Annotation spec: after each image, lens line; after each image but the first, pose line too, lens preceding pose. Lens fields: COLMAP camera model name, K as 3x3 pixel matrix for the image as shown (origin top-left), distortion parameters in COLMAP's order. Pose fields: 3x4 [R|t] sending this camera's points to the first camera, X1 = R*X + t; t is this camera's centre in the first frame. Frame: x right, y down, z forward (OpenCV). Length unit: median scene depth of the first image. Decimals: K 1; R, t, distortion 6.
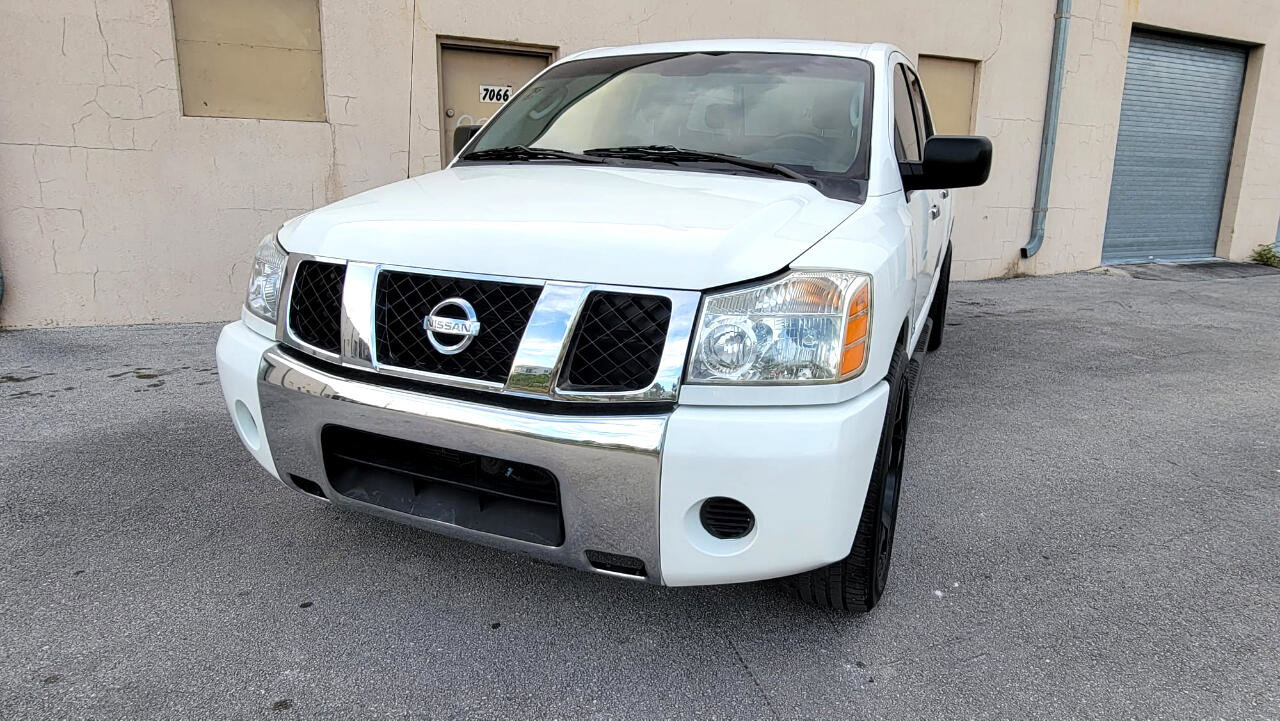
lens RADIAL K [[770.3, 0, 651.6], [0, 770.3, 361.7], [0, 0, 1]] dist [-0.004170, -0.000114]
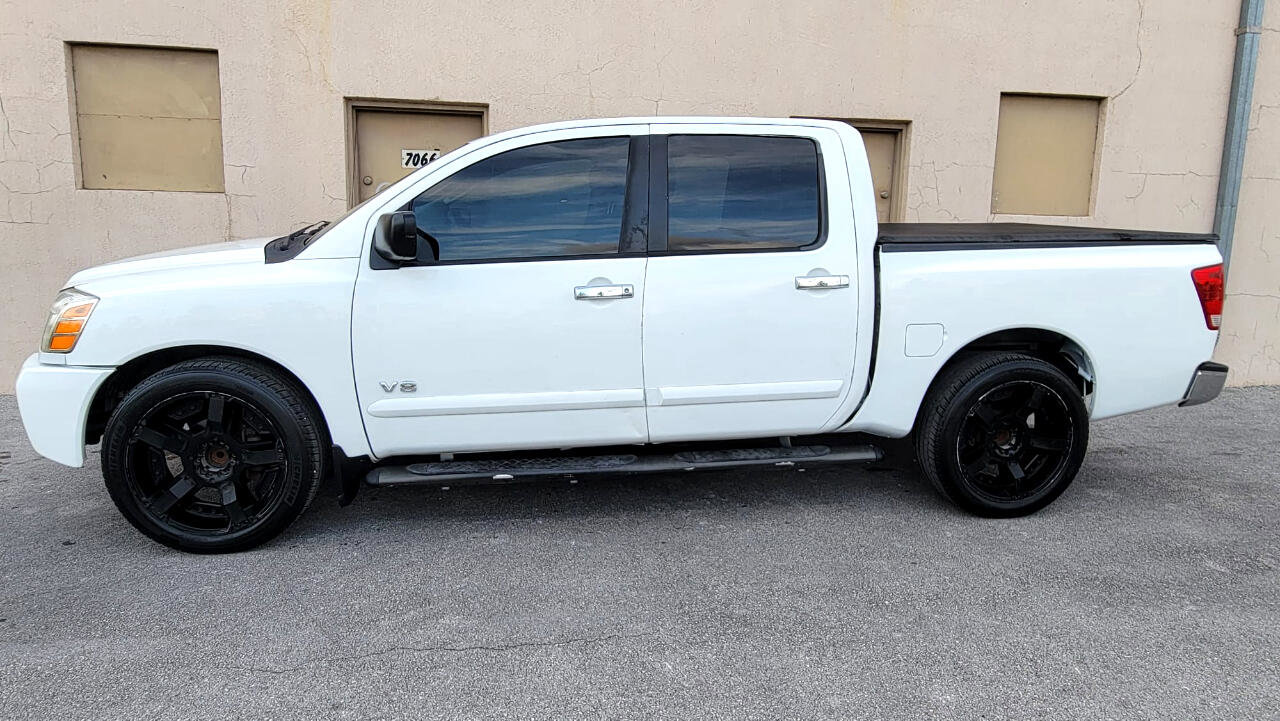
lens RADIAL K [[770.3, 0, 648.7], [0, 770.3, 358.2], [0, 0, 1]] dist [-0.004170, -0.000114]
pose [[0.950655, 0.053179, -0.305657, 0.364994], [-0.076897, 0.994847, -0.066081, -0.085583], [0.300568, 0.086325, 0.949846, 0.273020]]
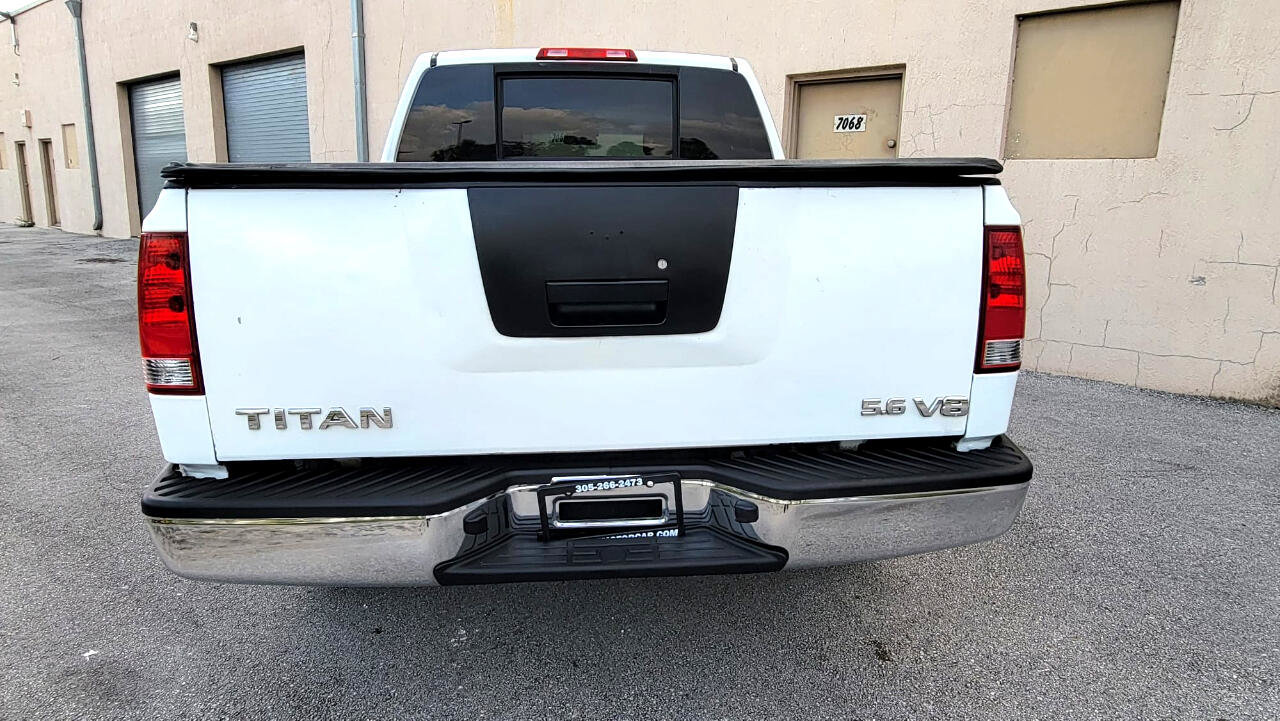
lens RADIAL K [[770.3, 0, 649.7], [0, 770.3, 354.1], [0, 0, 1]] dist [-0.004170, -0.000114]
pose [[0.419665, 0.175336, -0.890584, 1.172723], [-0.224637, 0.970706, 0.085255, -0.150308], [0.879443, 0.164279, 0.446758, 0.672856]]
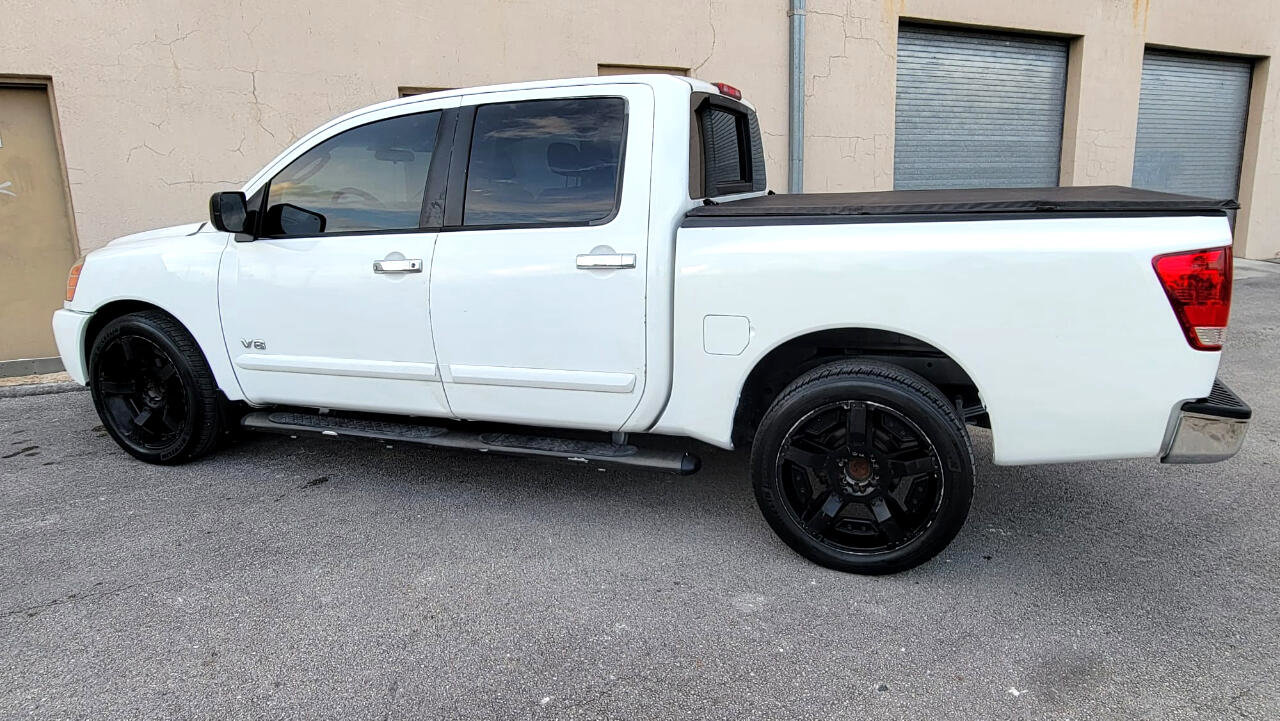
lens RADIAL K [[770.3, 0, 652.9], [0, 770.3, 344.8], [0, 0, 1]] dist [-0.004170, -0.000114]
pose [[0.693044, 0.123130, -0.710302, 0.706979], [-0.162546, 0.986623, 0.012434, -0.148536], [0.702331, 0.106839, 0.703787, 0.528622]]
